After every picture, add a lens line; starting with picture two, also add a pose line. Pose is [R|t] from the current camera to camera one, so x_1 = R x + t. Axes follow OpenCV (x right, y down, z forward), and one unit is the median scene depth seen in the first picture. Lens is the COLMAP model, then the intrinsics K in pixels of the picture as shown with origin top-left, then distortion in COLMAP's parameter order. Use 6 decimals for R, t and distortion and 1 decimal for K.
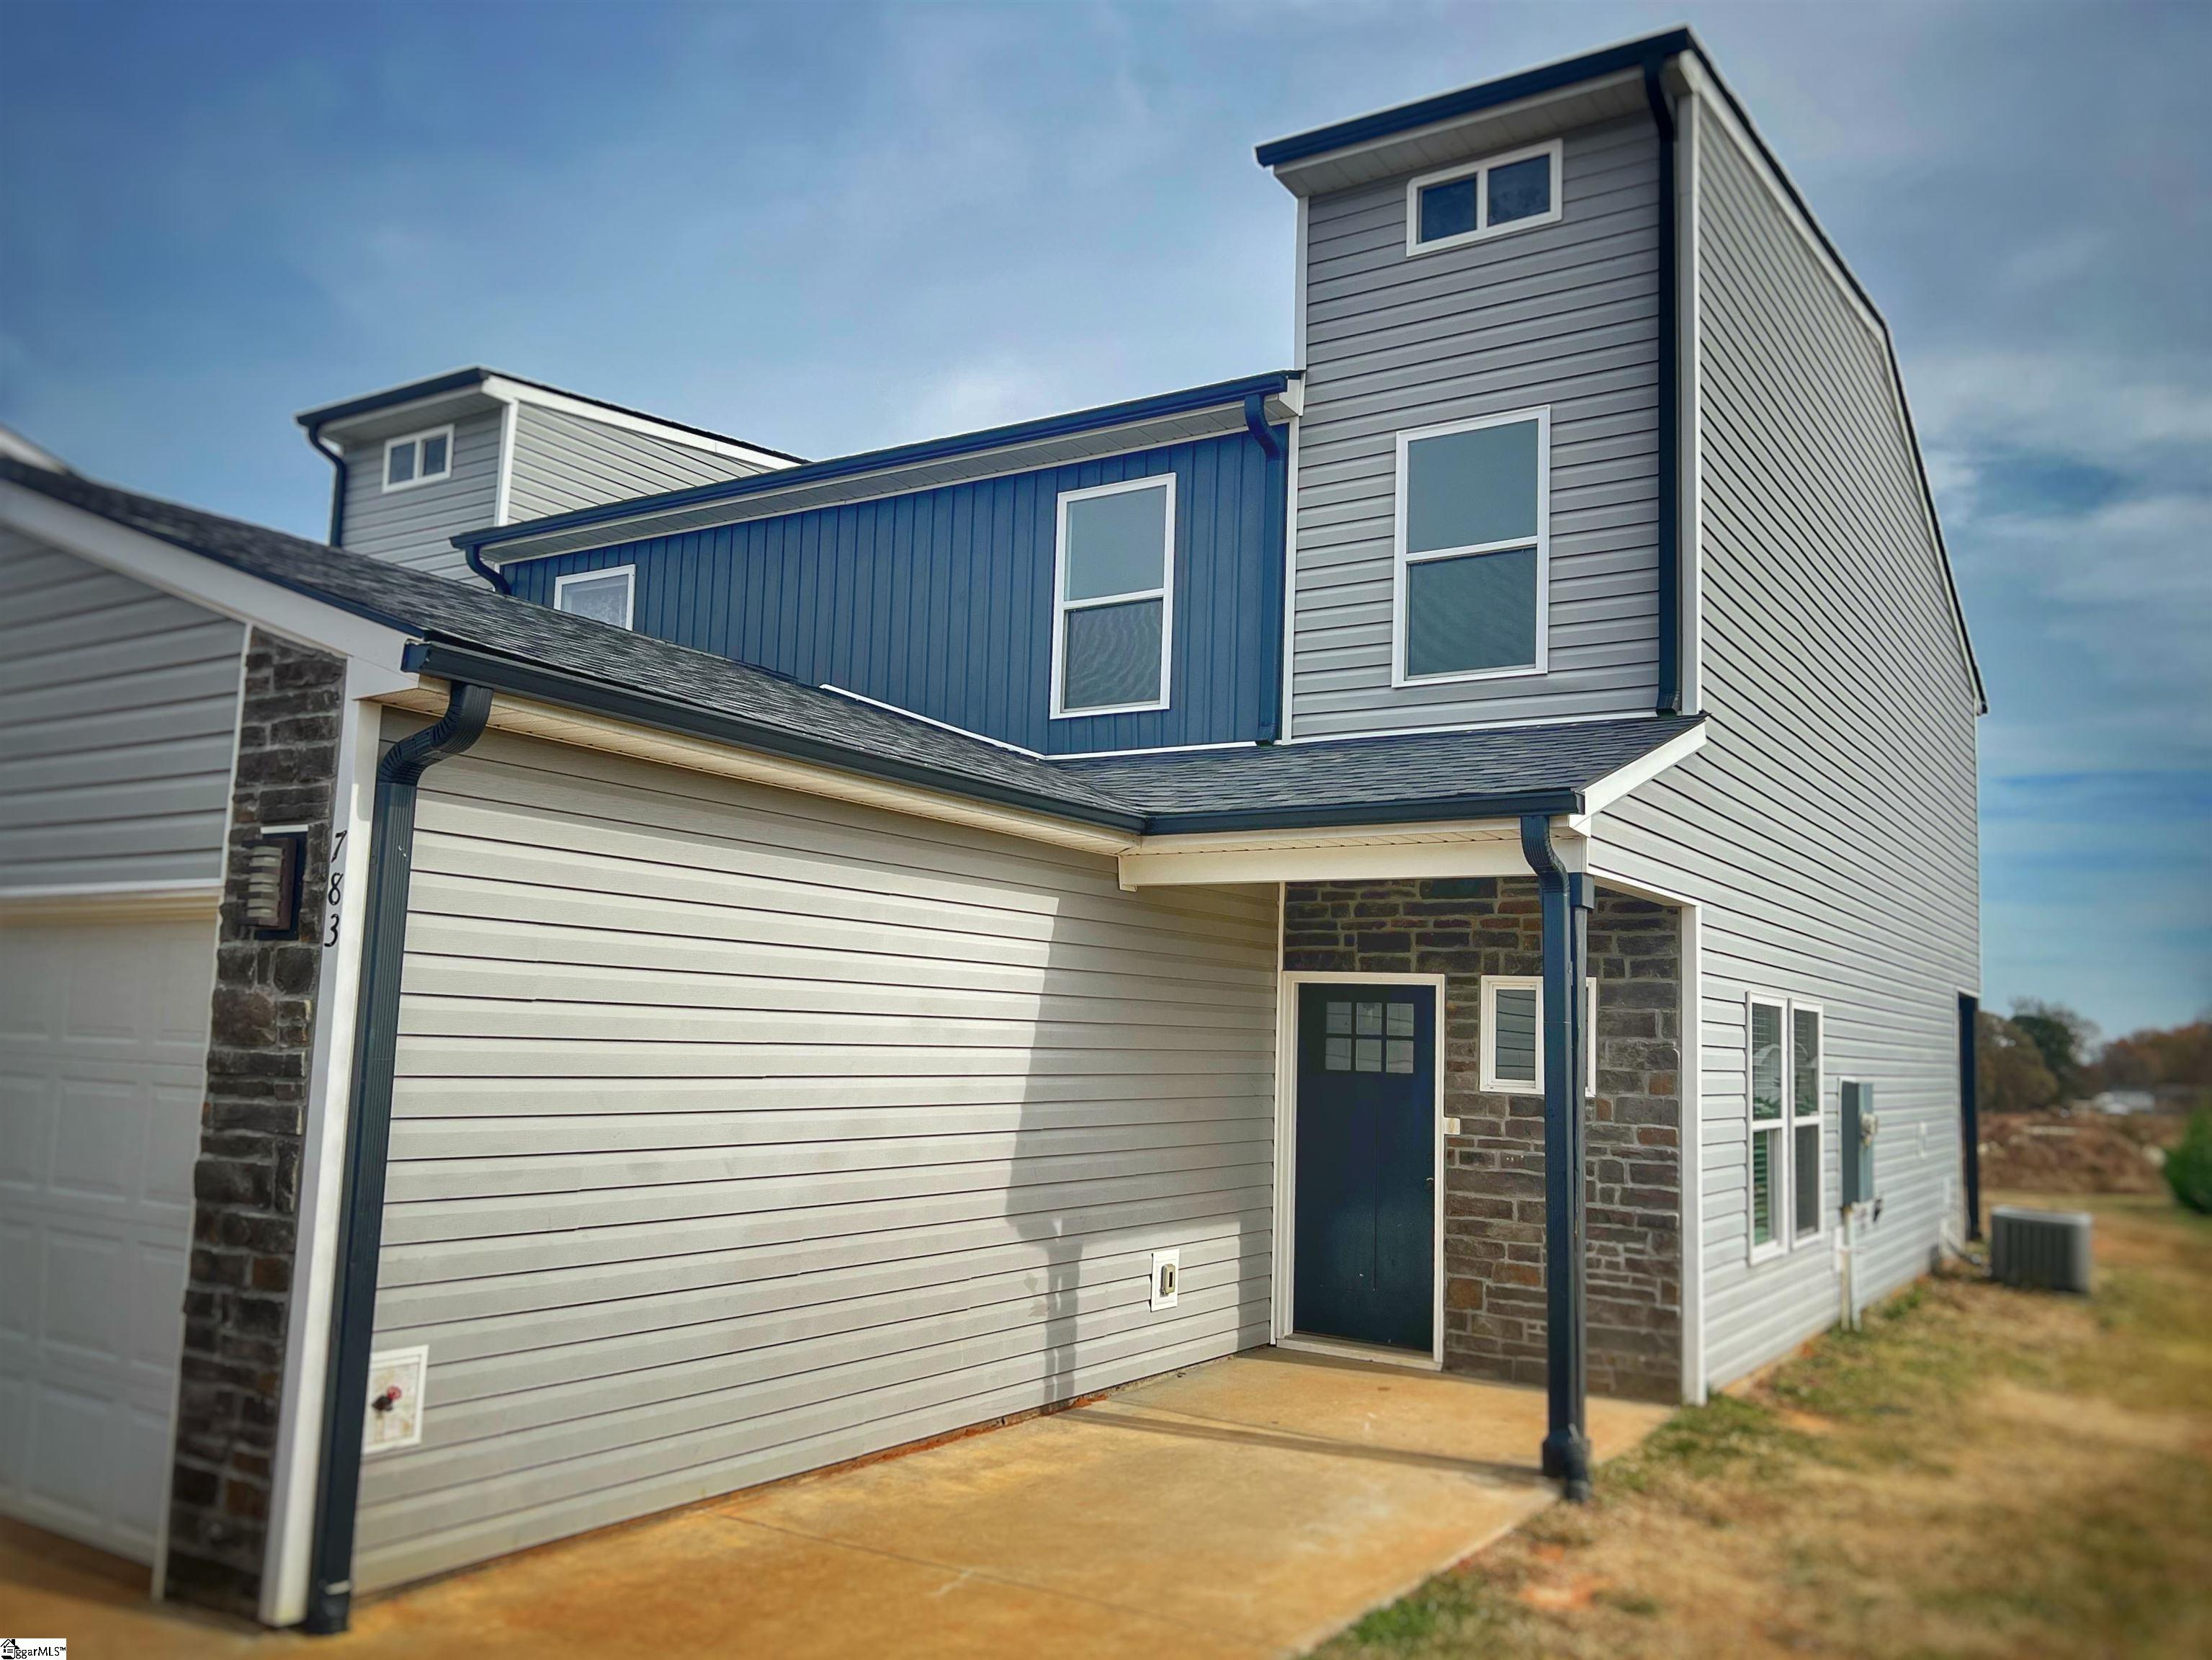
lens RADIAL K [[1698.1, 0, 1108.2], [0, 1698.1, 840.3], [0, 0, 1]] dist [0.056267, -0.019506]
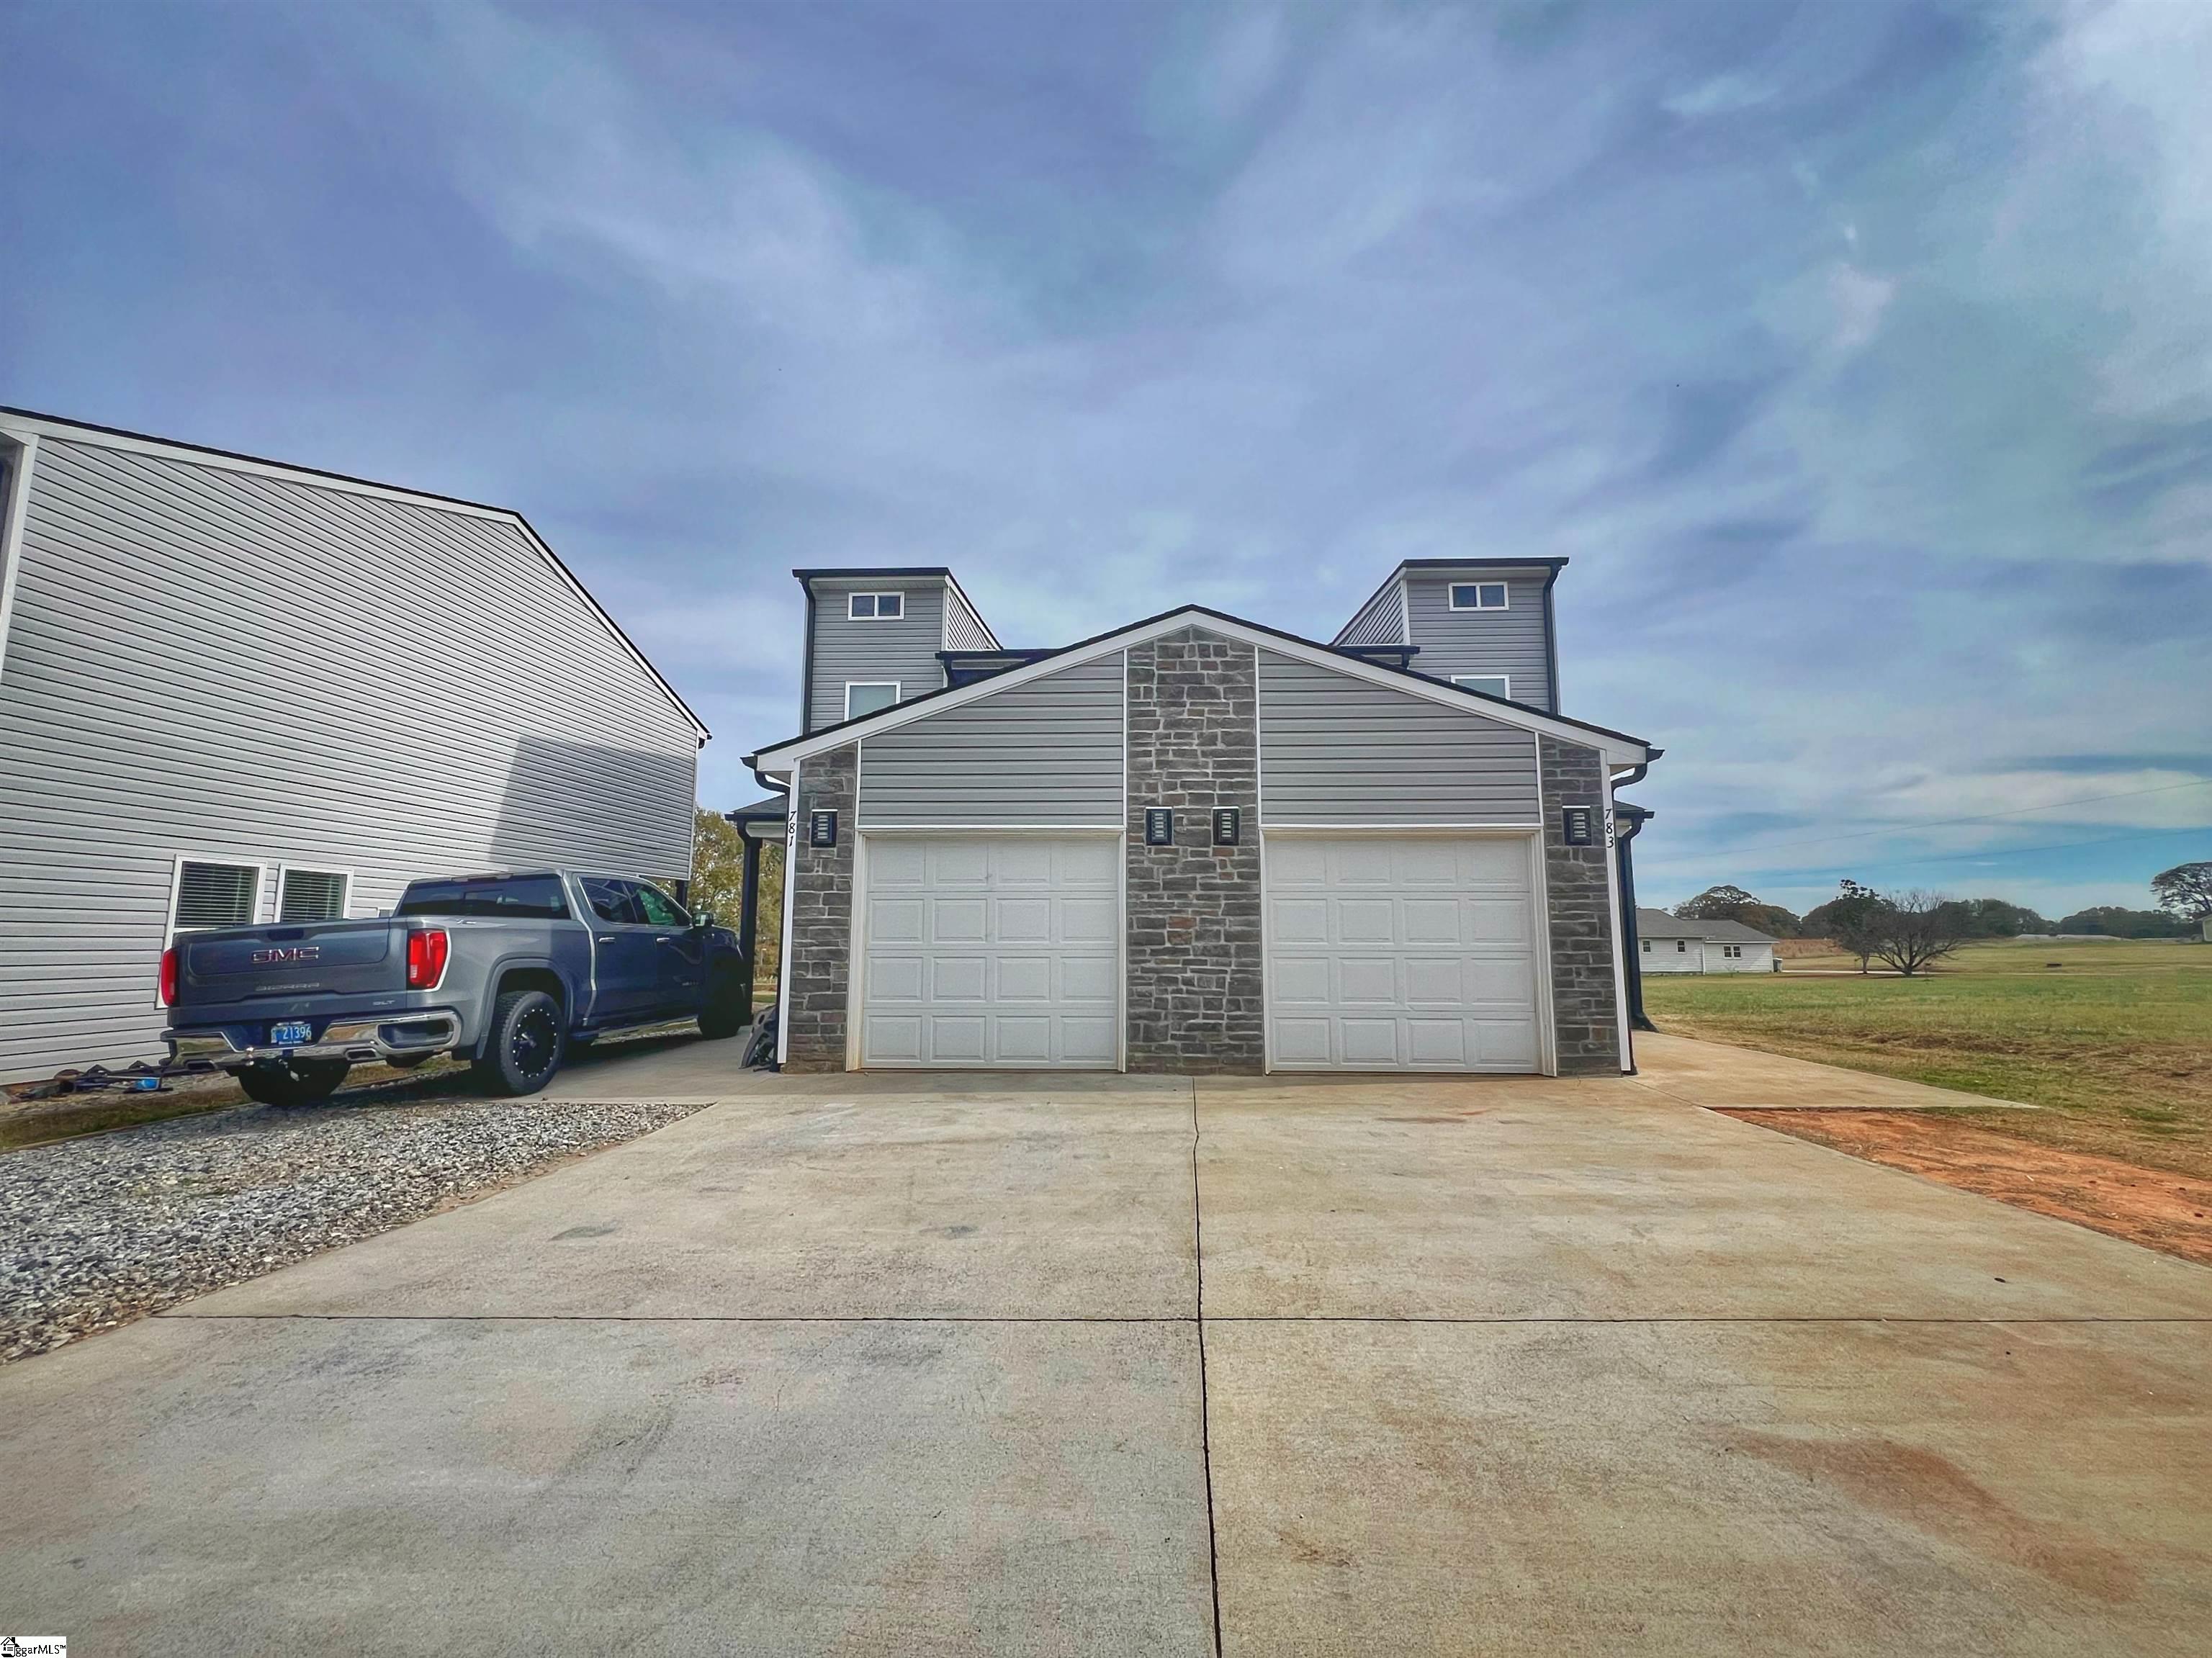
lens RADIAL K [[890.6, 0, 1109.6], [0, 890.6, 824.2], [0, 0, 1]] dist [0.000292, 0.000009]
pose [[0.867622, 0.036771, 0.495862, -1.888101], [-0.031521, 0.999323, -0.018951, 0.074937], [-0.496224, 0.000812, 0.868194, 0.093994]]
